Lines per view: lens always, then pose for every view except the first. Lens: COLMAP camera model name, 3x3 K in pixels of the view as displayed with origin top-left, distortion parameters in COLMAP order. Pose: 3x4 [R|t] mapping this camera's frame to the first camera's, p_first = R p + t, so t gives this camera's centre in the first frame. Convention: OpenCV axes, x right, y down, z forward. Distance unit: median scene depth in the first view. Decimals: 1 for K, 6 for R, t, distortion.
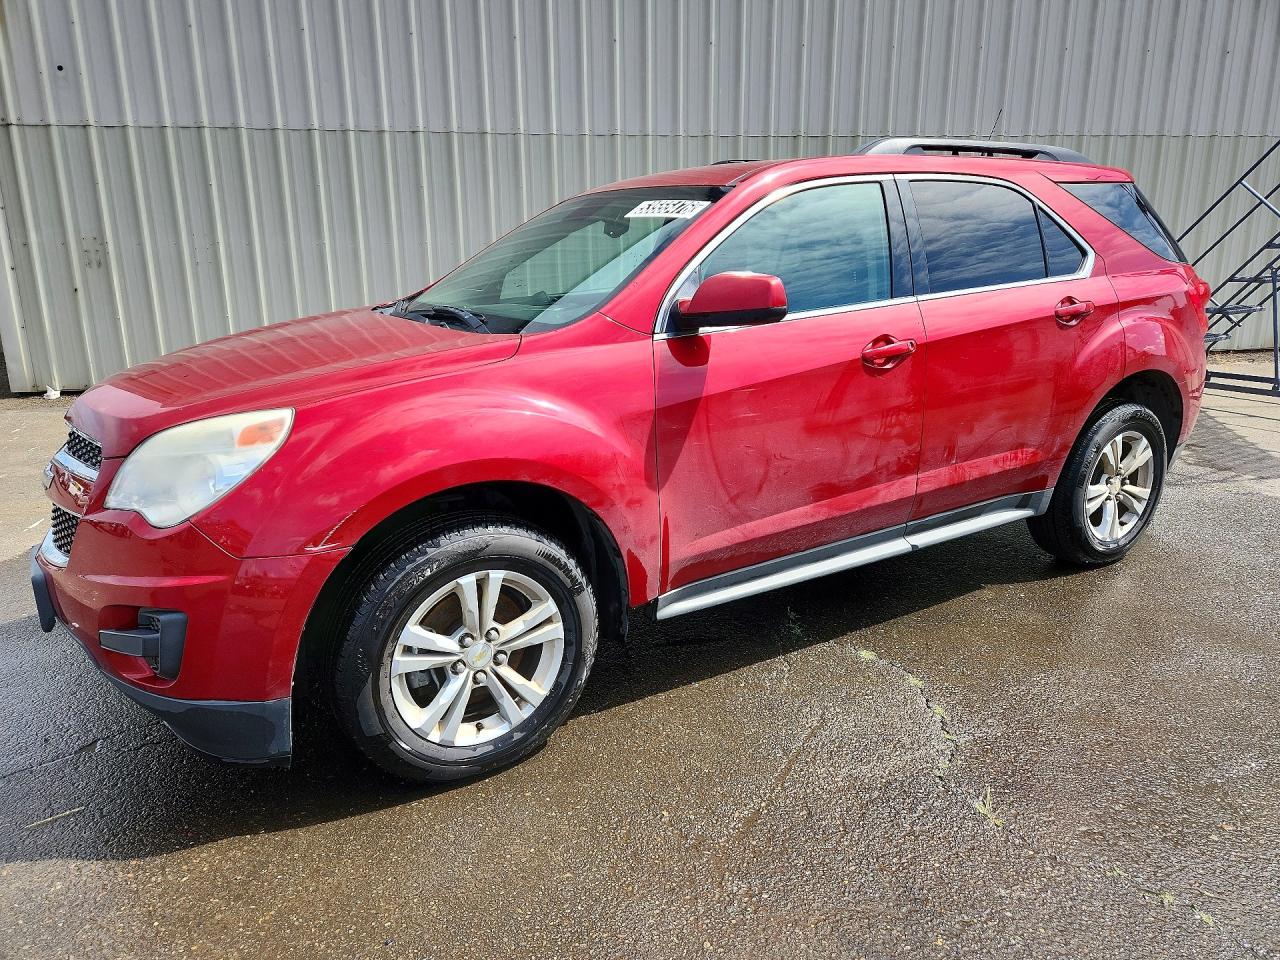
lens RADIAL K [[885.3, 0, 640.0], [0, 885.3, 480.0], [0, 0, 1]] dist [0.025922, -0.031266]
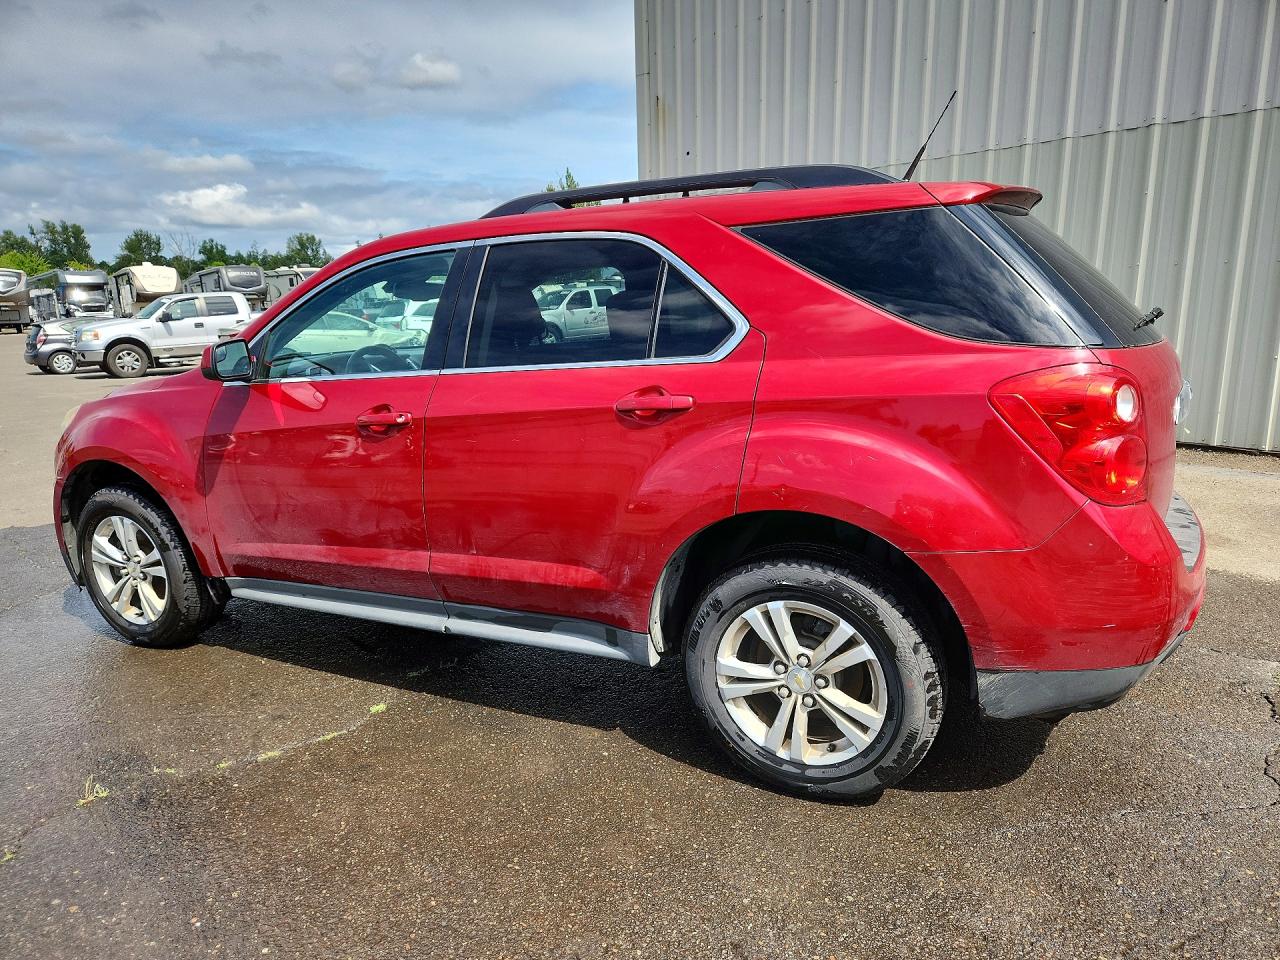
lens RADIAL K [[885.3, 0, 640.0], [0, 885.3, 480.0], [0, 0, 1]] dist [0.025922, -0.031266]
pose [[0.510956, 0.176162, -0.841362, 1.277195], [-0.188533, 0.977911, 0.090258, -0.221787], [0.838677, 0.112507, 0.532882, 0.697411]]
